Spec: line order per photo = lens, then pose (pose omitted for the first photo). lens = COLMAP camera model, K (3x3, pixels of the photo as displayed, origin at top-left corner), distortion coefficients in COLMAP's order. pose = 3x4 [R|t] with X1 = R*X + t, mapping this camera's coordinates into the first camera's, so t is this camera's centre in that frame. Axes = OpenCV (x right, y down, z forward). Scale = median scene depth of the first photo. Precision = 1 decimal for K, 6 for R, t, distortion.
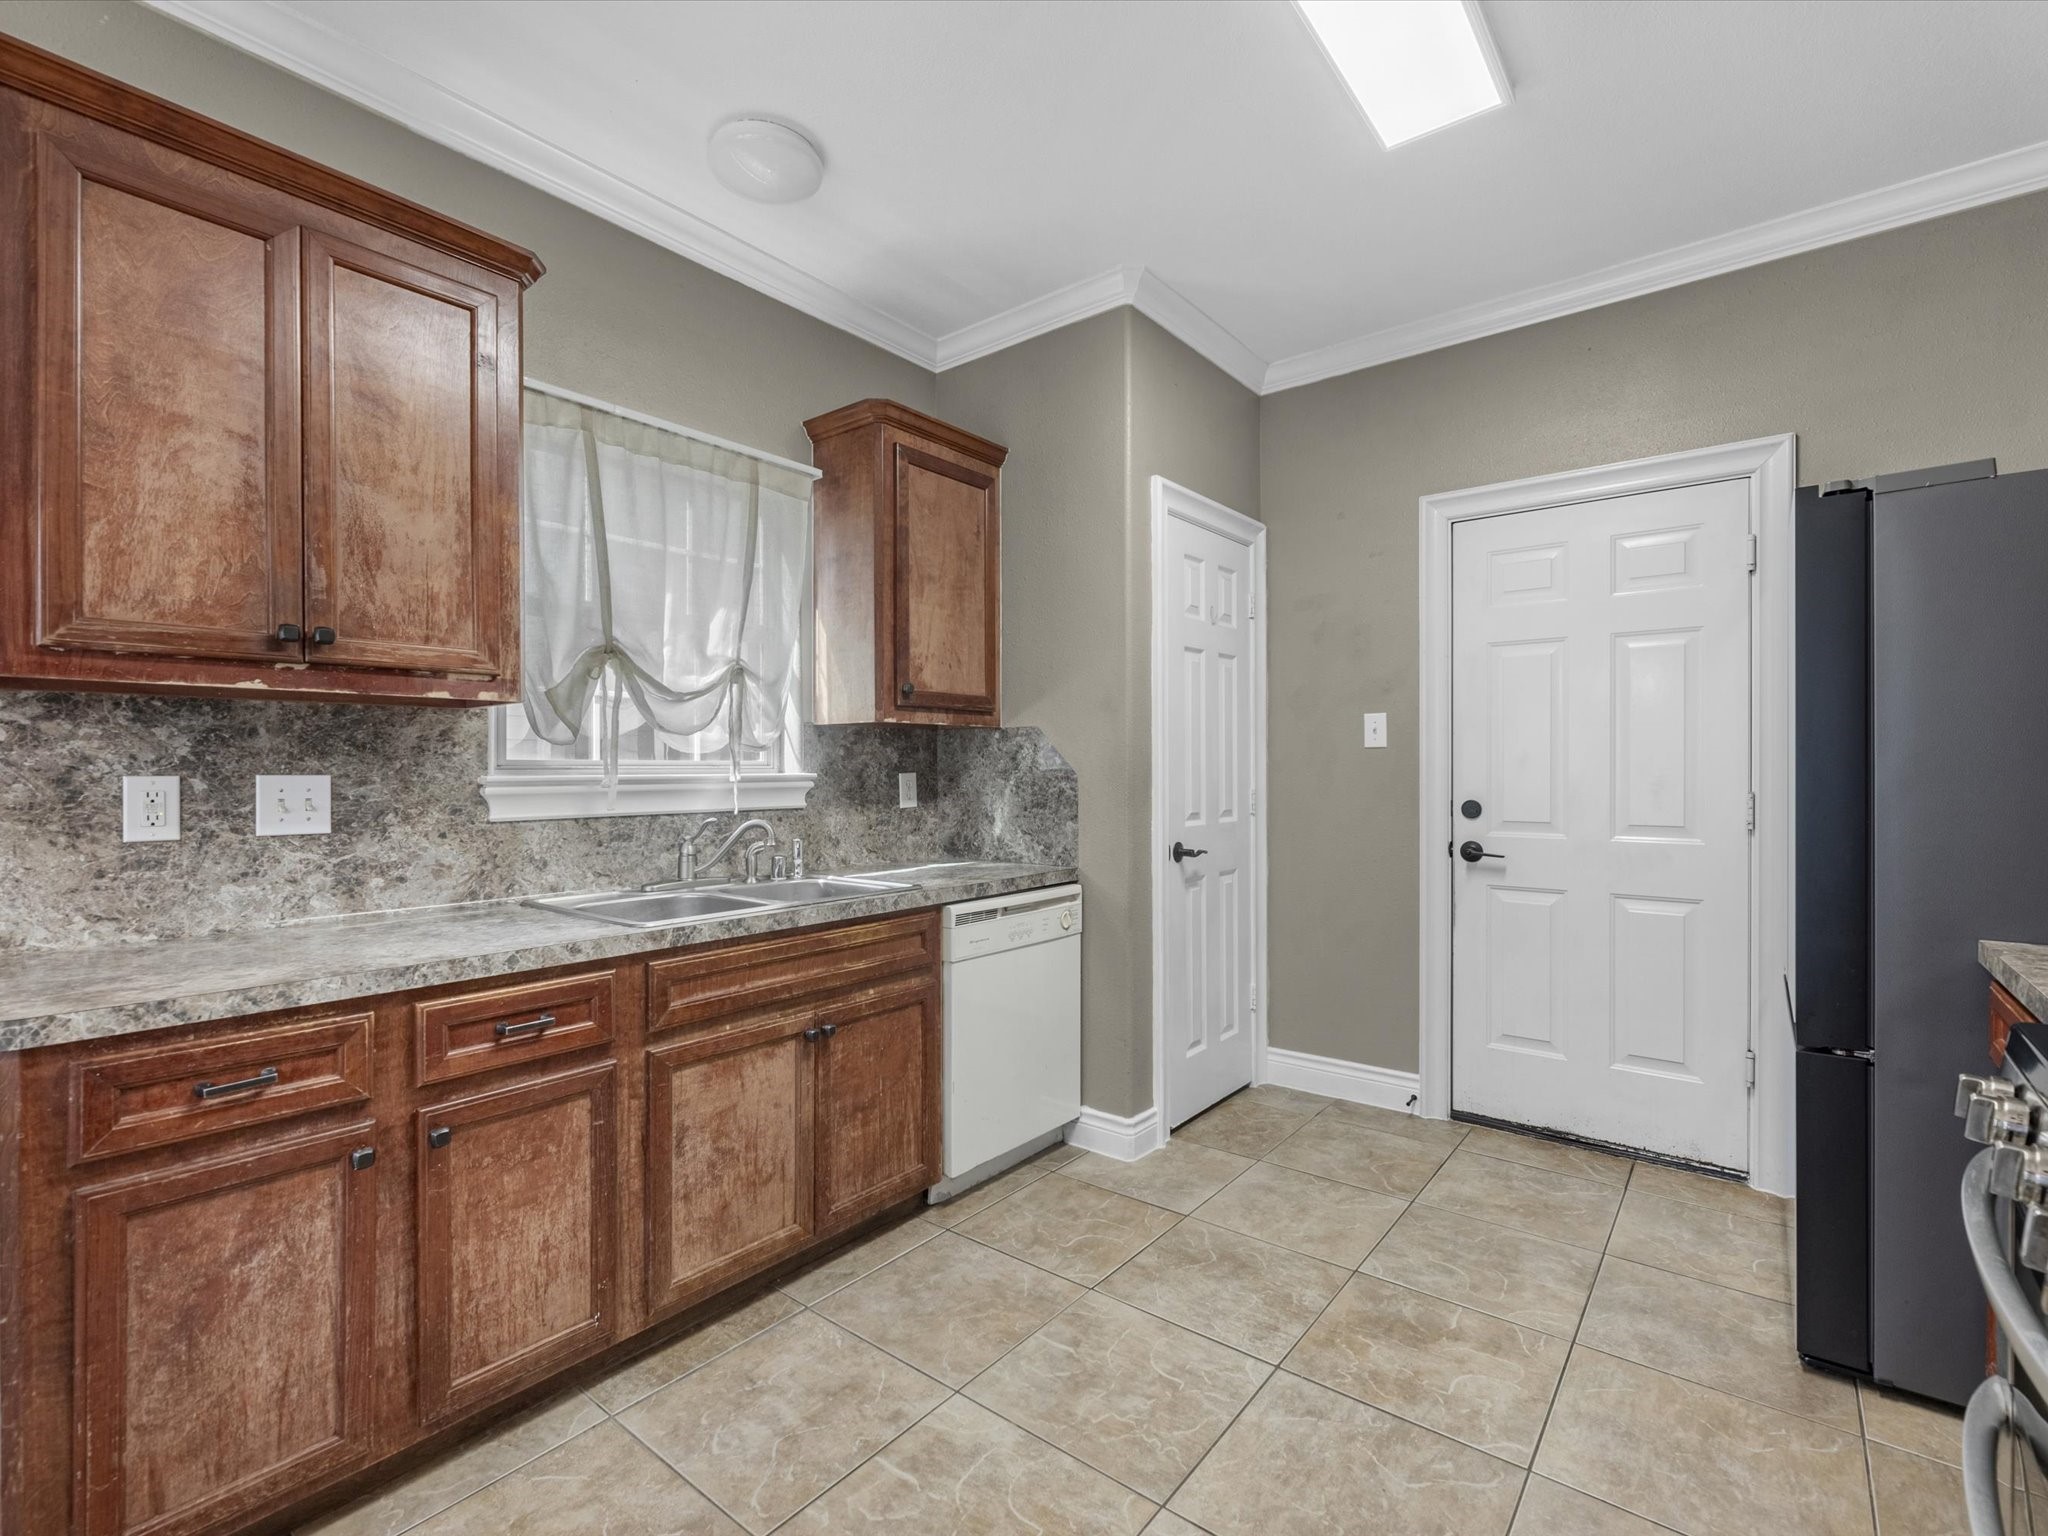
lens RADIAL K [[934.9, 0, 1023.5], [0, 934.9, 774.6], [0, 0, 1]] dist [-0.003739, -0.000116]
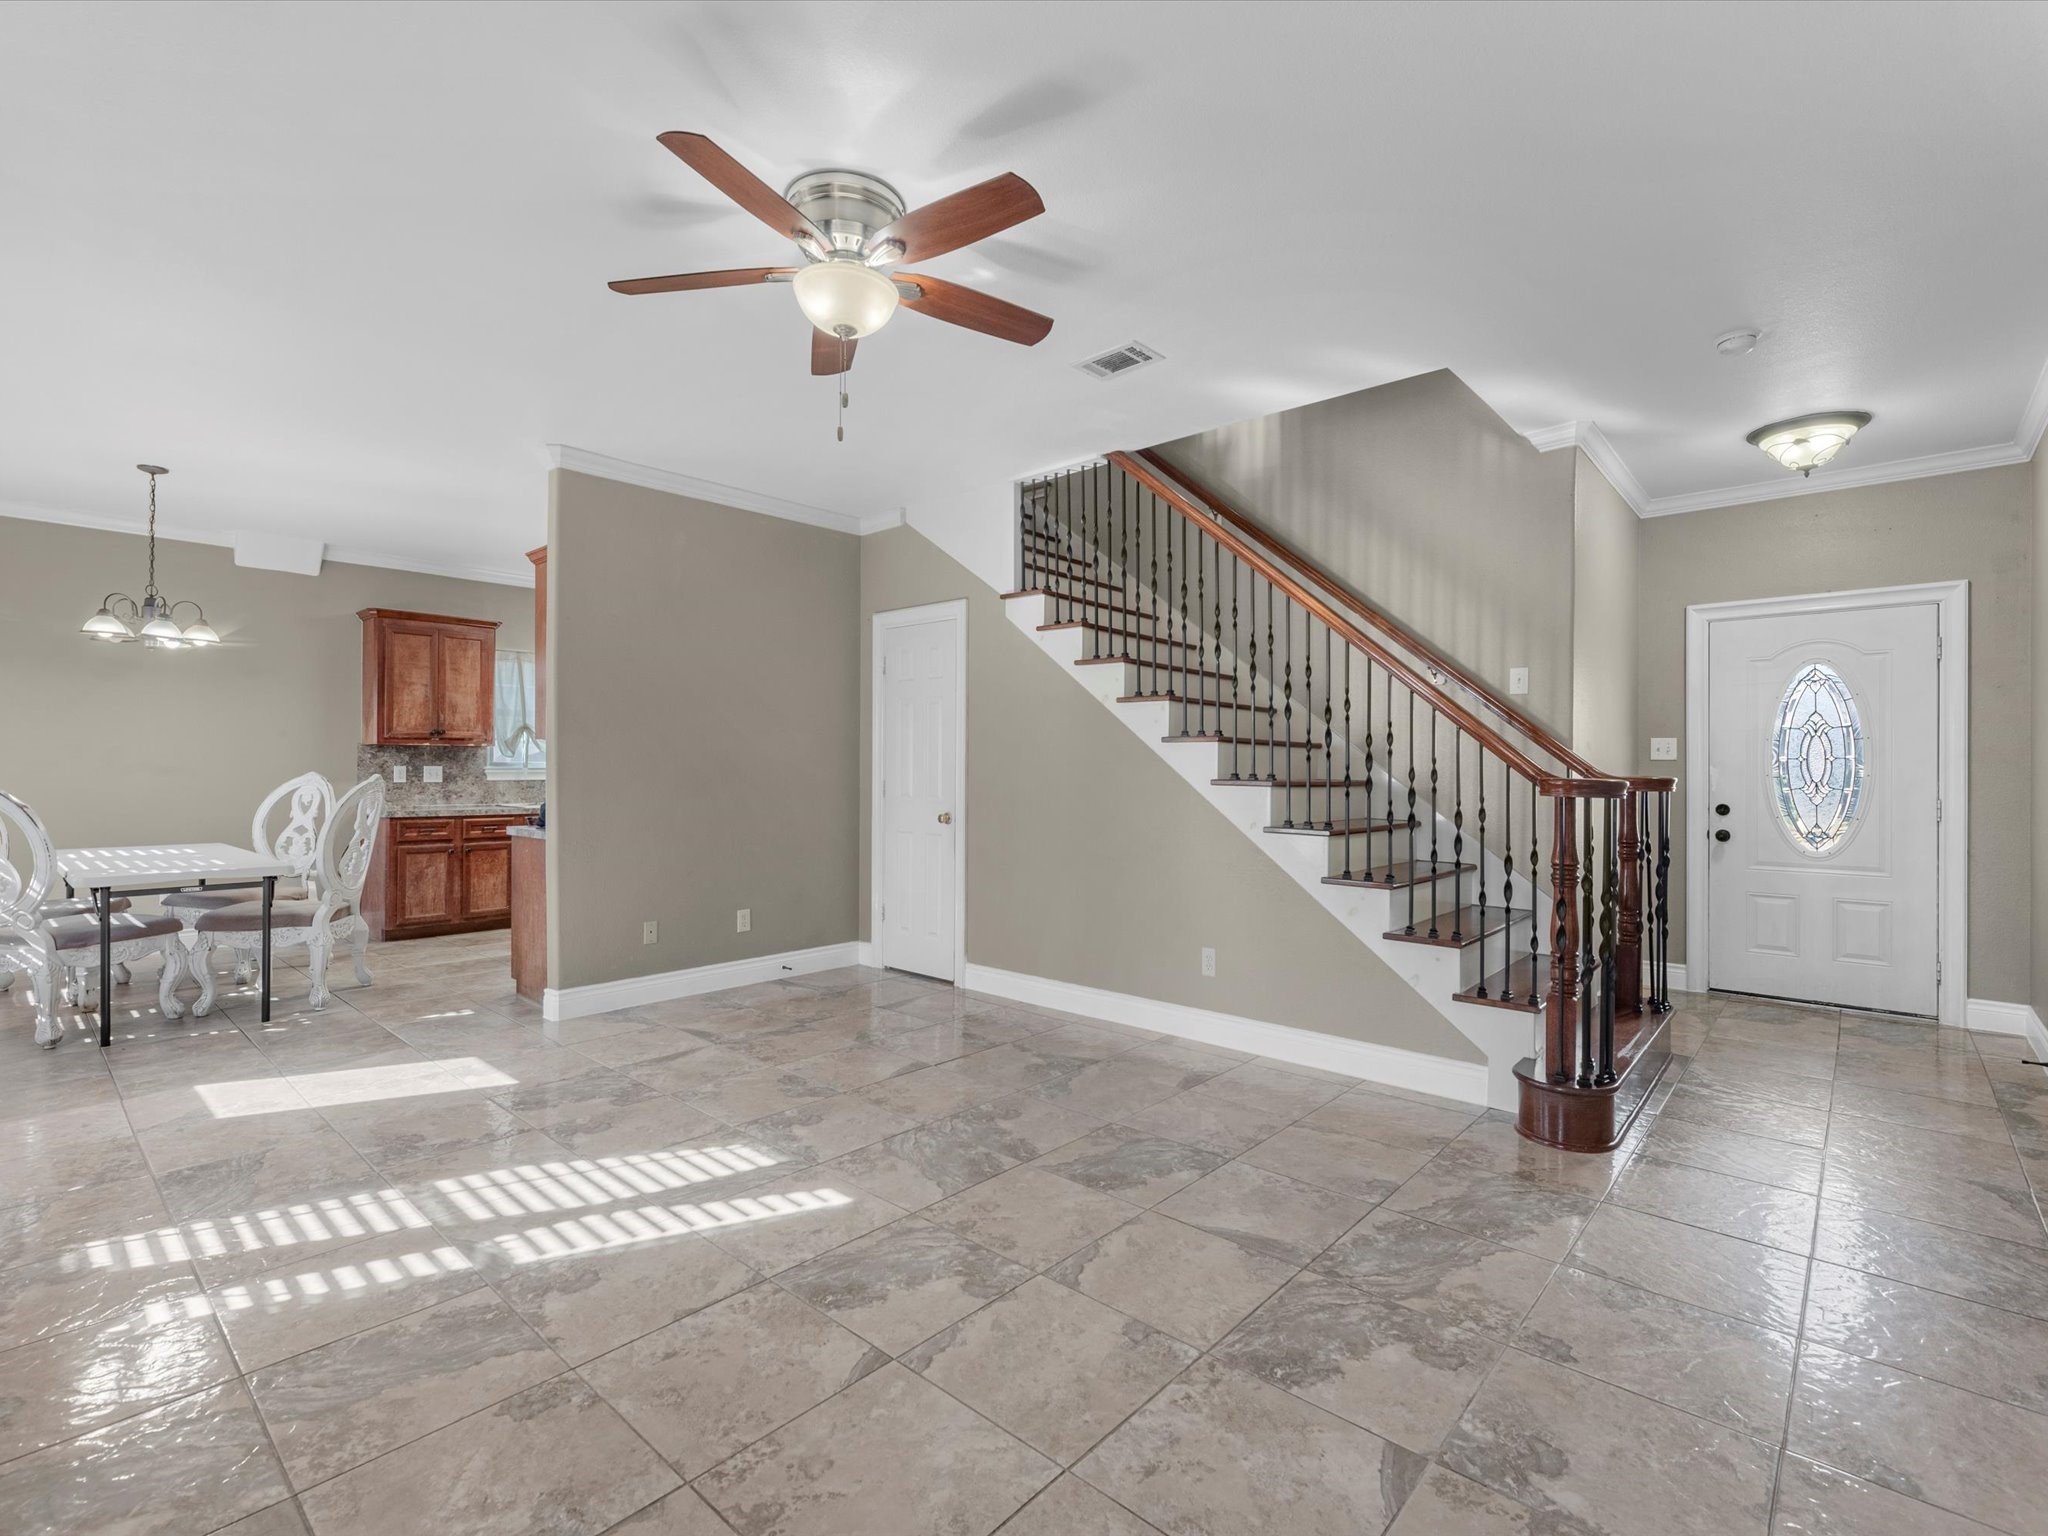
lens RADIAL K [[957.7, 0, 1024.0], [0, 957.7, 768.0], [0, 0, 1]] dist [-0.002846, -0.000555]
pose [[0.998152, 0.007604, -0.060283, 1.733081], [-0.007986, 0.999950, -0.006096, 0.012458], [0.060233, 0.006566, 0.998163, -2.568339]]
